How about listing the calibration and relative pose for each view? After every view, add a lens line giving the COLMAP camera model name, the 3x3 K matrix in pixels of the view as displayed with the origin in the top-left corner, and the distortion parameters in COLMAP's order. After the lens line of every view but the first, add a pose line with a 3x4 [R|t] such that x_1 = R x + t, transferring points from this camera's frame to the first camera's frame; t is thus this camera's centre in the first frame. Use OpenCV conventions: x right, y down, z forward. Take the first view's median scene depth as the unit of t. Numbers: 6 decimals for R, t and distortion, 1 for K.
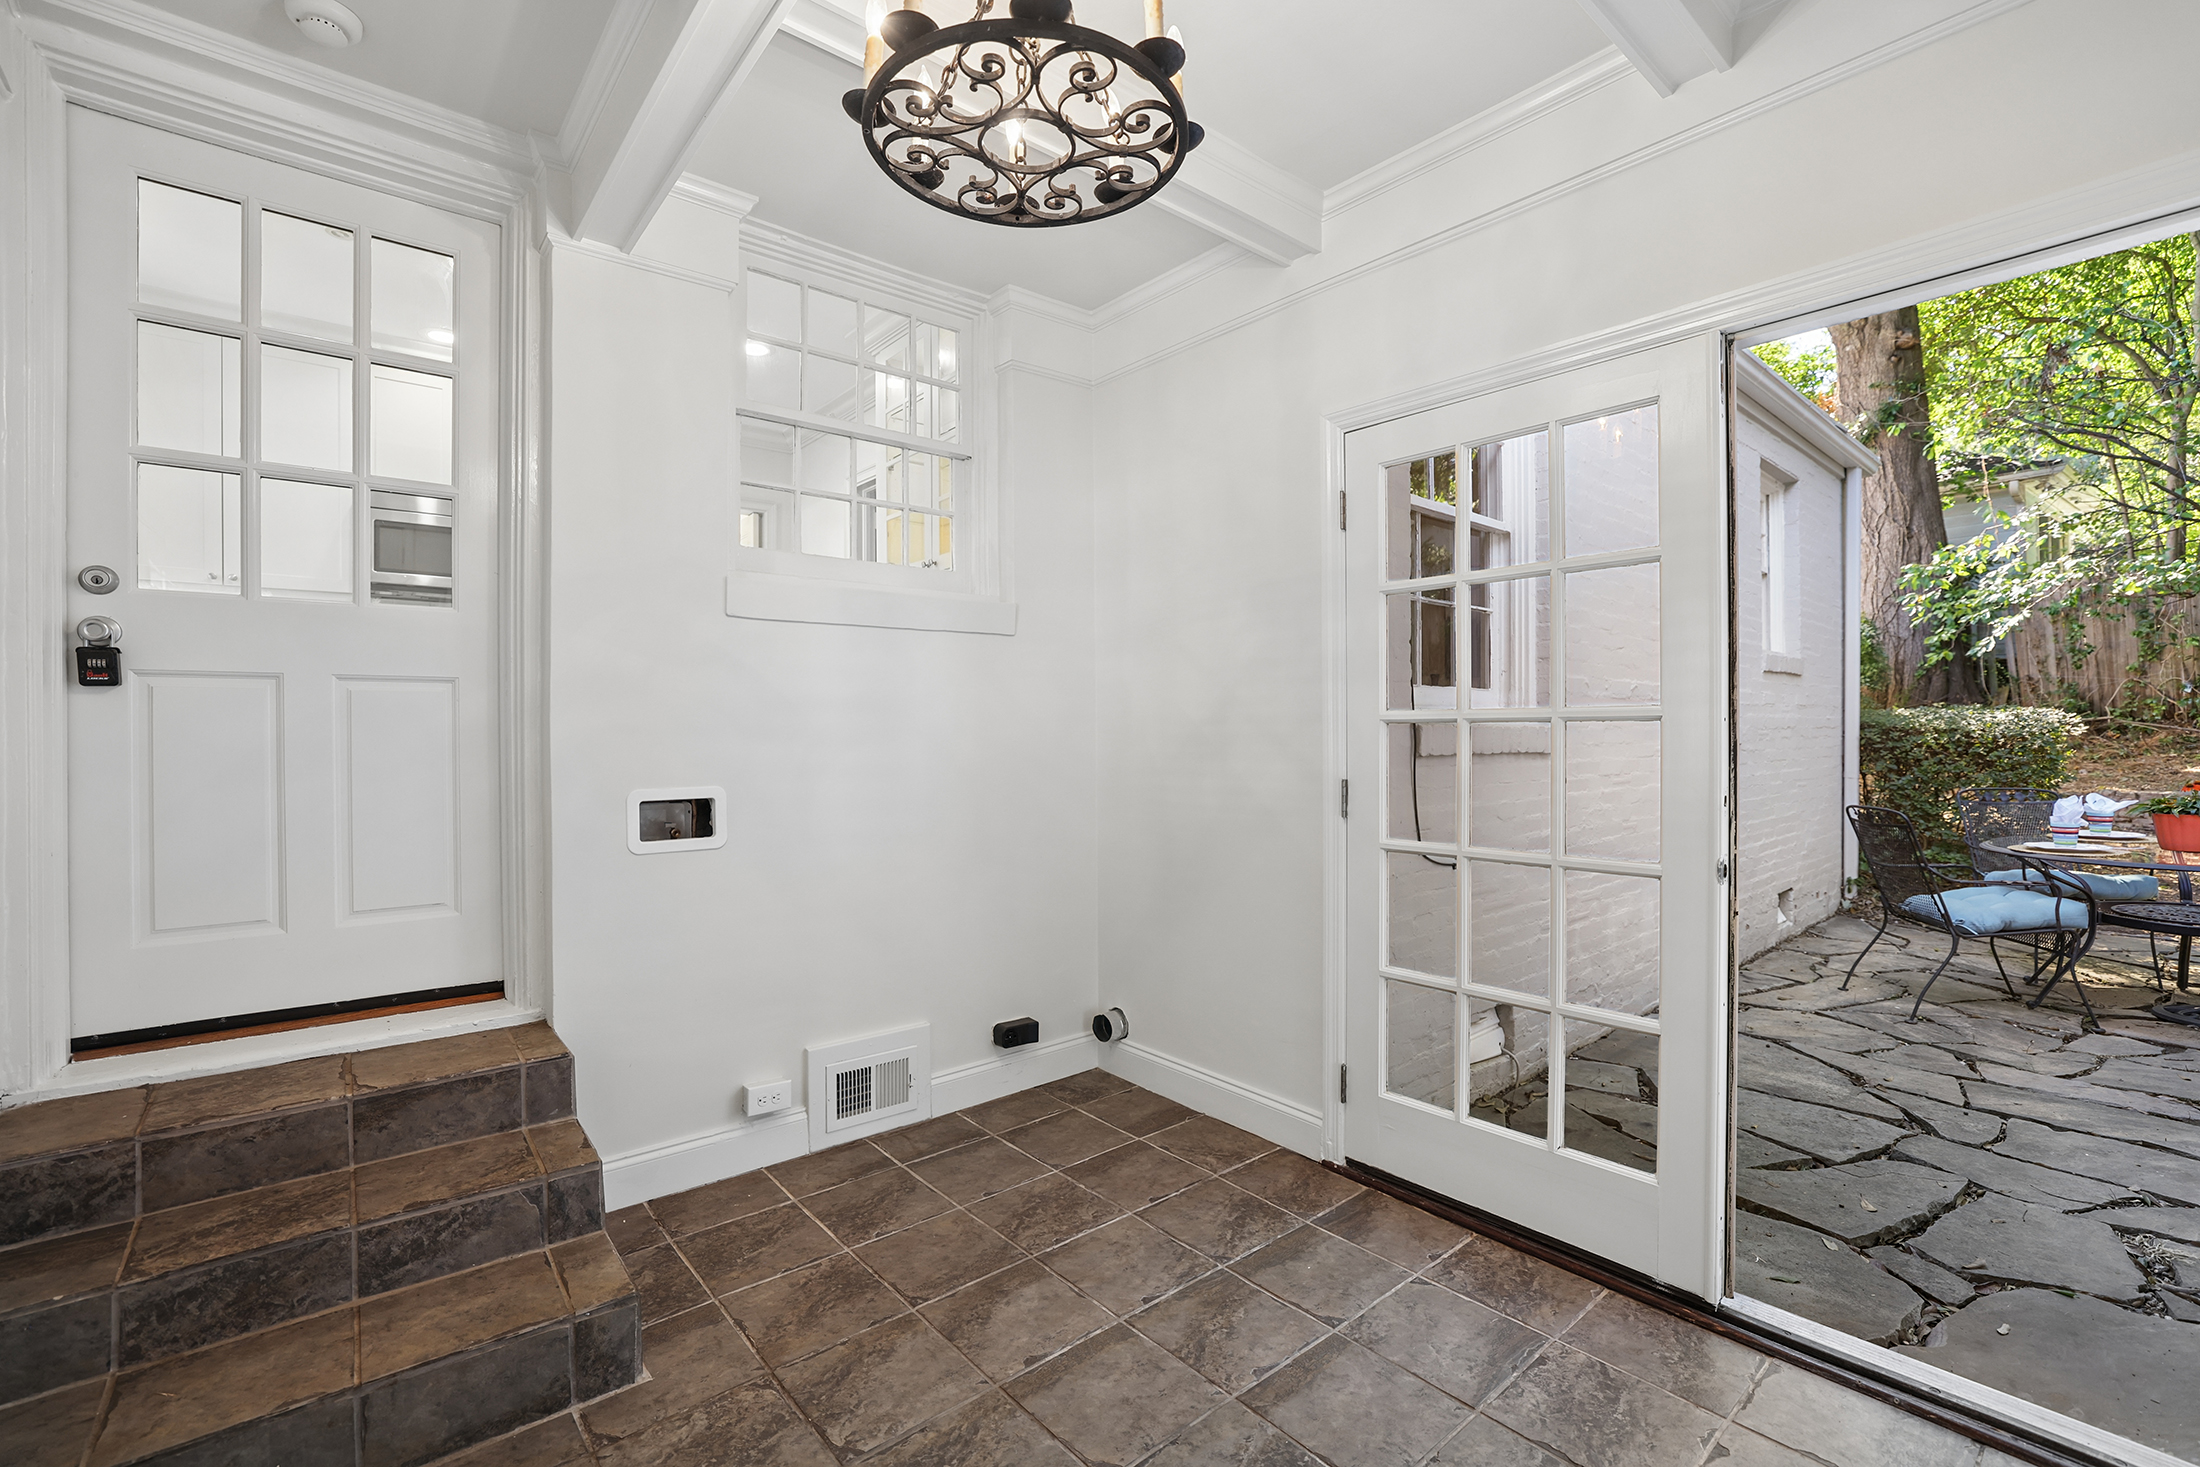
lens RADIAL K [[954.9, 0, 1100.2], [0, 954.9, 737.0], [0, 0, 1]] dist [0.000046, 0.000016]
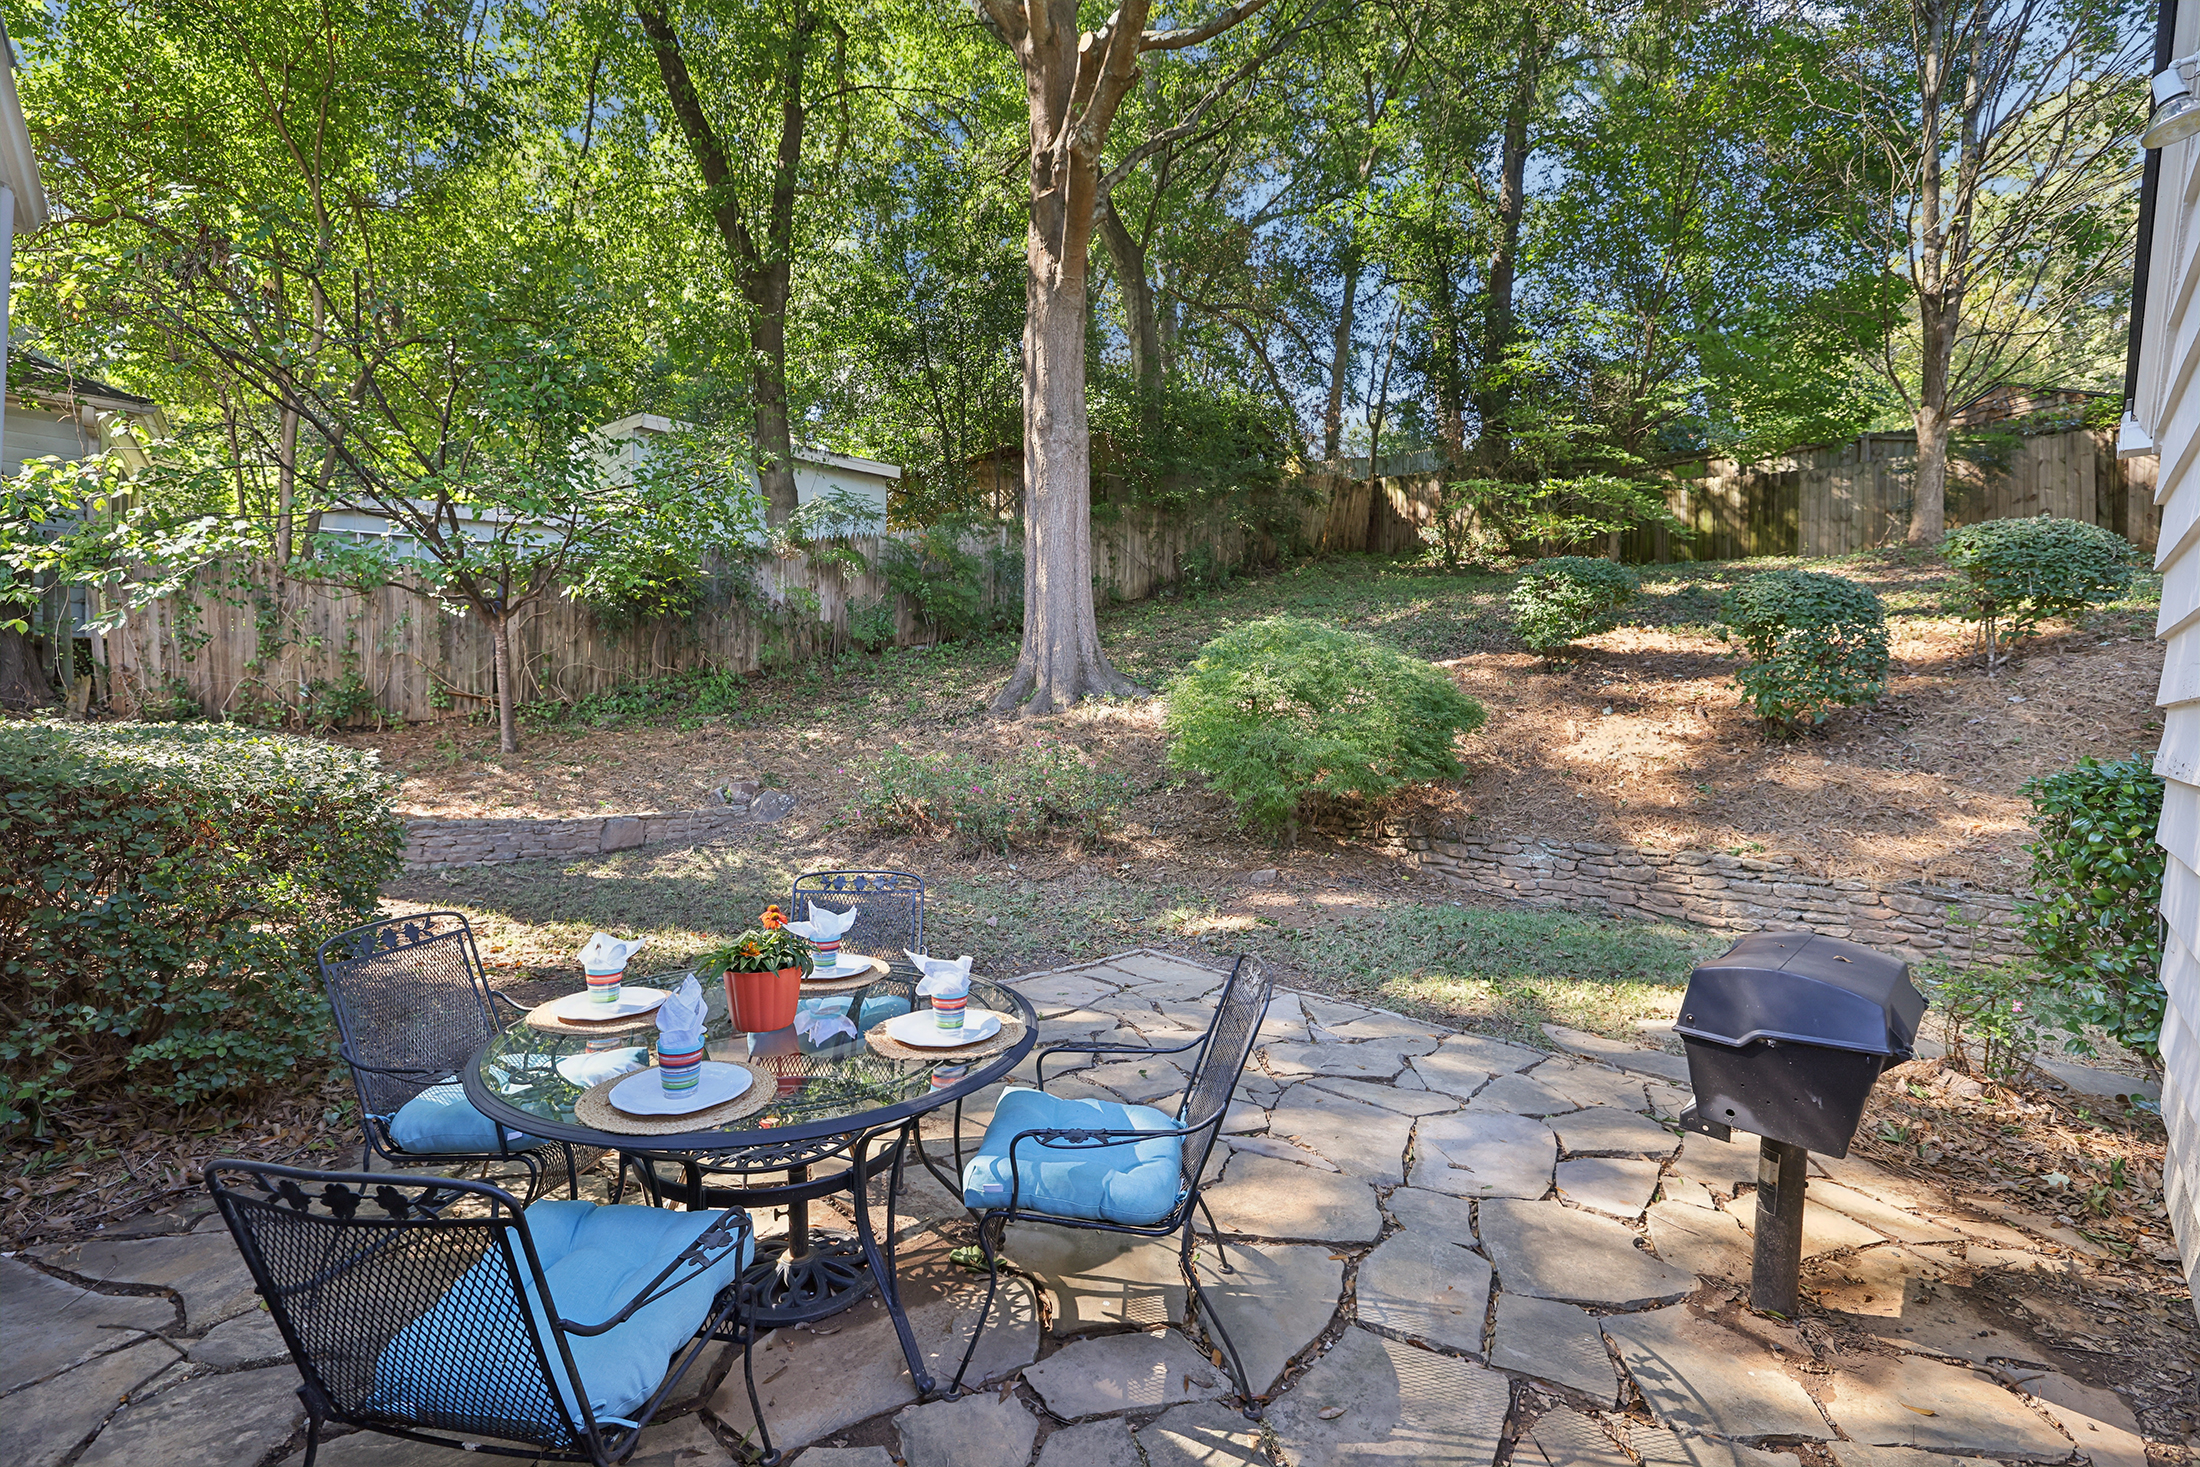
lens RADIAL K [[954.9, 0, 1099.5], [0, 954.9, 731.5], [0, 0, 1]] dist [0.000046, 0.000016]
pose [[-0.061496, -0.001121, 0.998107, 0.186506], [-0.015432, 0.999881, 0.000172, -0.025302], [-0.997988, -0.015392, -0.061506, 0.297126]]
